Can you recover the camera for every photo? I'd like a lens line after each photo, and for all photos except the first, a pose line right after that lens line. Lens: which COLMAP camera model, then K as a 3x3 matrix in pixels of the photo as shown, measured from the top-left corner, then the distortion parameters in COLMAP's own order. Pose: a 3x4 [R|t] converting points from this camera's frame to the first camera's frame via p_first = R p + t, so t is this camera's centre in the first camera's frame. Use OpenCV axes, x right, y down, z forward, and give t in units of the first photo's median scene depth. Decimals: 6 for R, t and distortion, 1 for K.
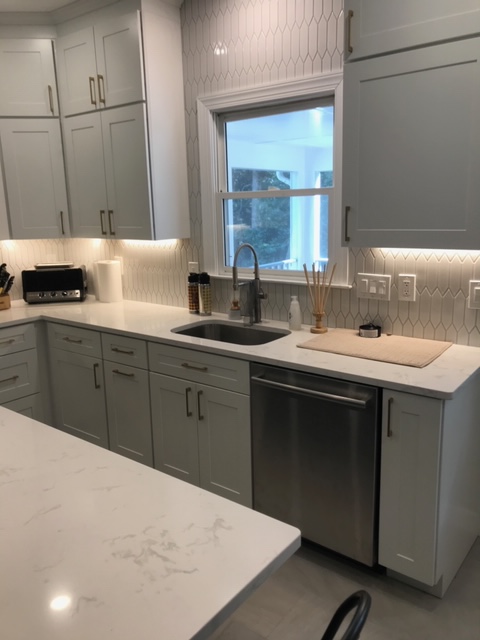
lens RADIAL K [[523.8, 0, 241.9], [0, 523.8, 315.2], [0, 0, 1]] dist [0.029486, -0.037296]
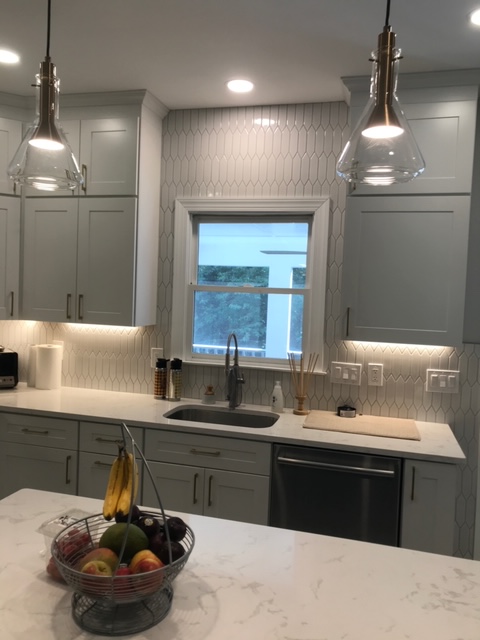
lens RADIAL K [[523.8, 0, 238.2], [0, 523.8, 314.2], [0, 0, 1]] dist [0.029486, -0.037296]
pose [[0.922181, 0.044864, 0.384147, -0.389673], [0.017351, 0.987450, -0.156974, -0.004650], [-0.386368, 0.151424, 0.909830, -0.001011]]
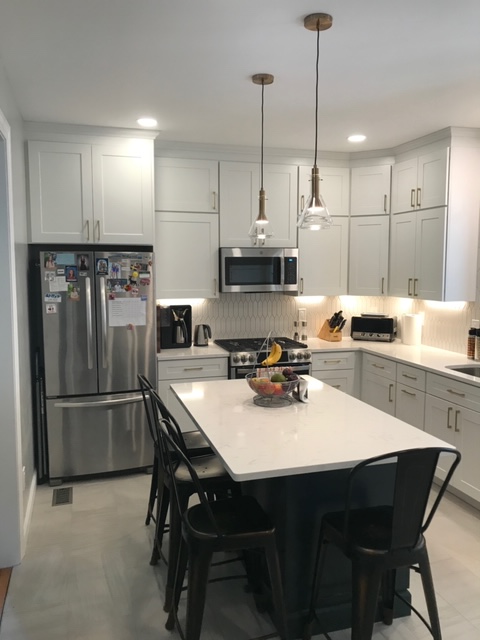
lens RADIAL K [[523.8, 0, 235.4], [0, 523.8, 317.1], [0, 0, 1]] dist [0.029486, -0.037296]
pose [[0.805974, 0.082273, -0.586205, 0.215696], [-0.140992, 0.988475, -0.055120, 0.053090], [0.574914, 0.127076, 0.808285, -0.449866]]
